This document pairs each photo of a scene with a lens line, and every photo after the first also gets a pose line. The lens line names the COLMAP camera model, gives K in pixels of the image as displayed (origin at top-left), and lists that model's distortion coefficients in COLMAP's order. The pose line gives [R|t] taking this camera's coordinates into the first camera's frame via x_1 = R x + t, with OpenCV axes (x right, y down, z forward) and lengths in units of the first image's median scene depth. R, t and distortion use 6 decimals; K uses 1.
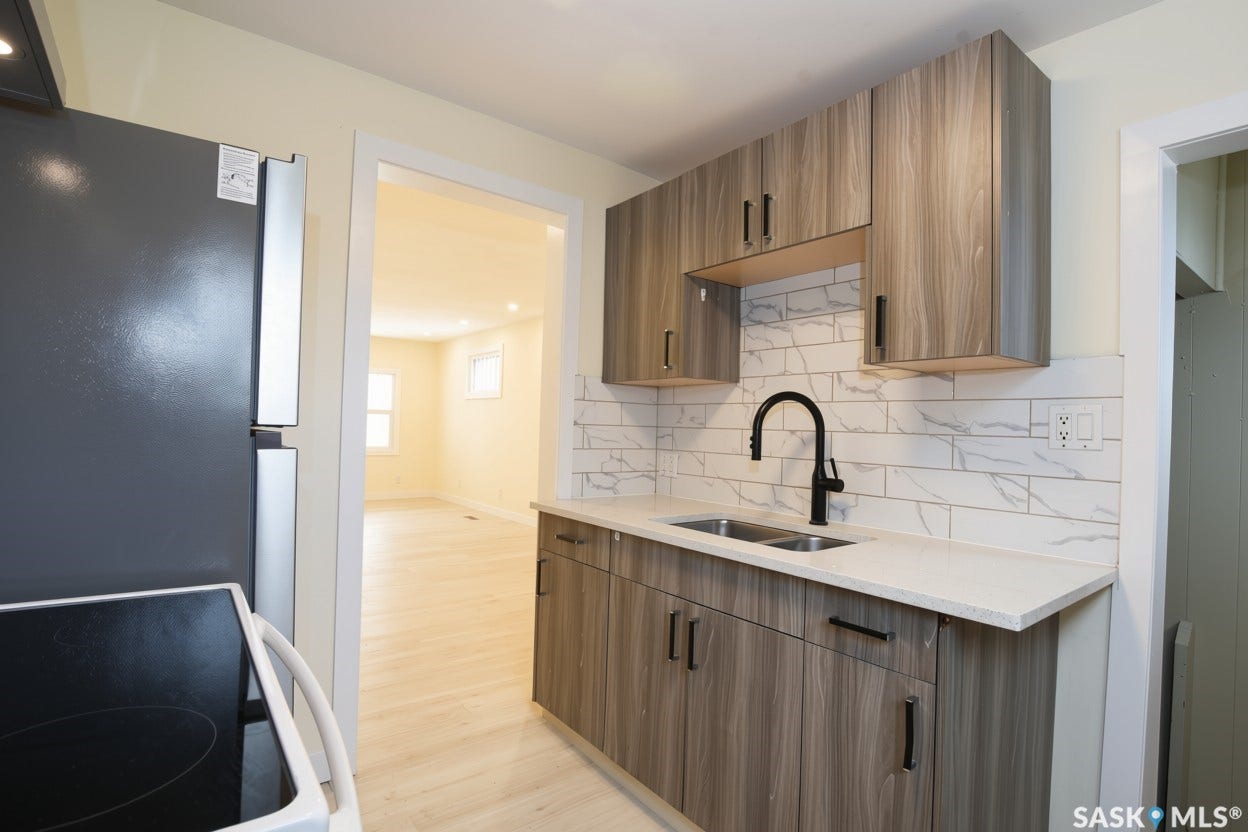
lens RADIAL K [[592.5, 0, 624.0], [0, 592.5, 416.0], [0, 0, 1]] dist [-0.026849, -0.000105]
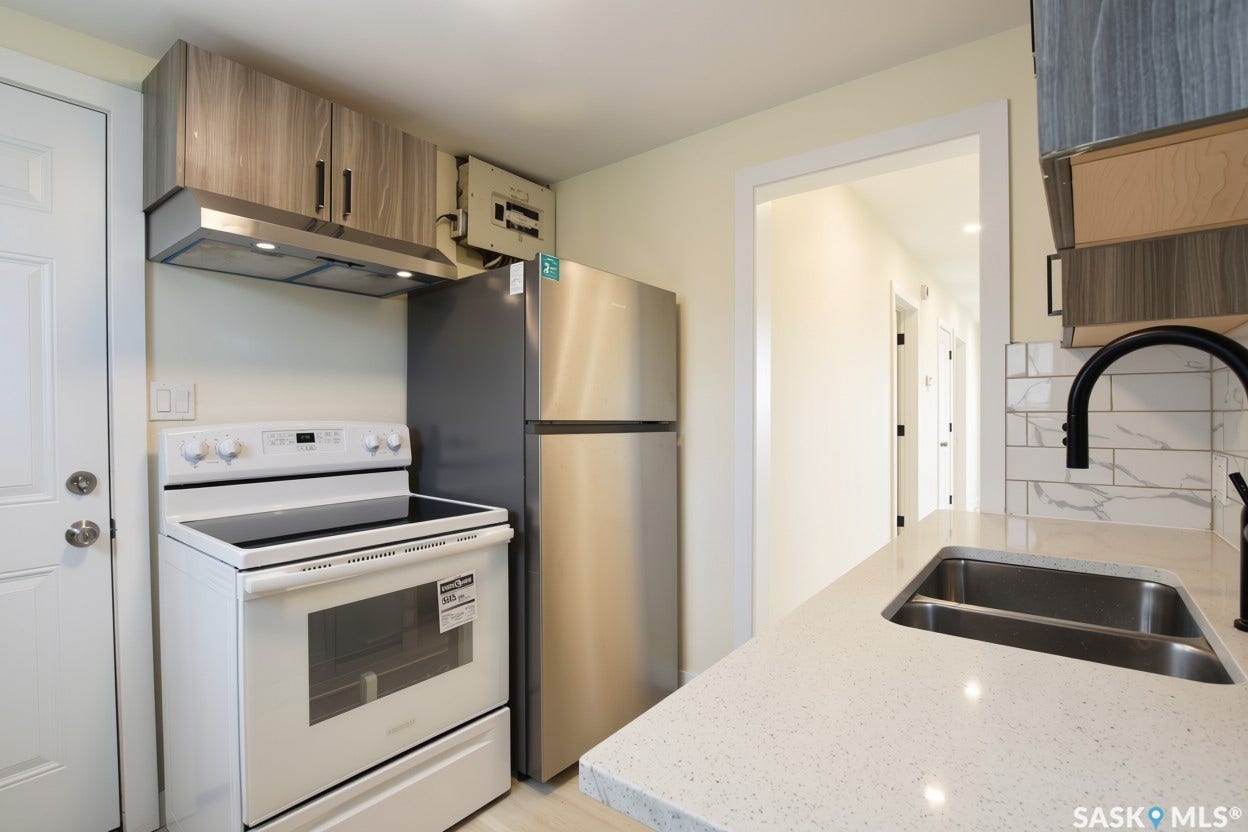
lens RADIAL K [[592.5, 0, 624.0], [0, 592.5, 416.0], [0, 0, 1]] dist [-0.026849, -0.000105]
pose [[0.249008, -0.029013, -0.968067, 0.482987], [0.028455, 0.999339, -0.022631, 0.021500], [0.968083, -0.021911, 0.249669, 0.365019]]
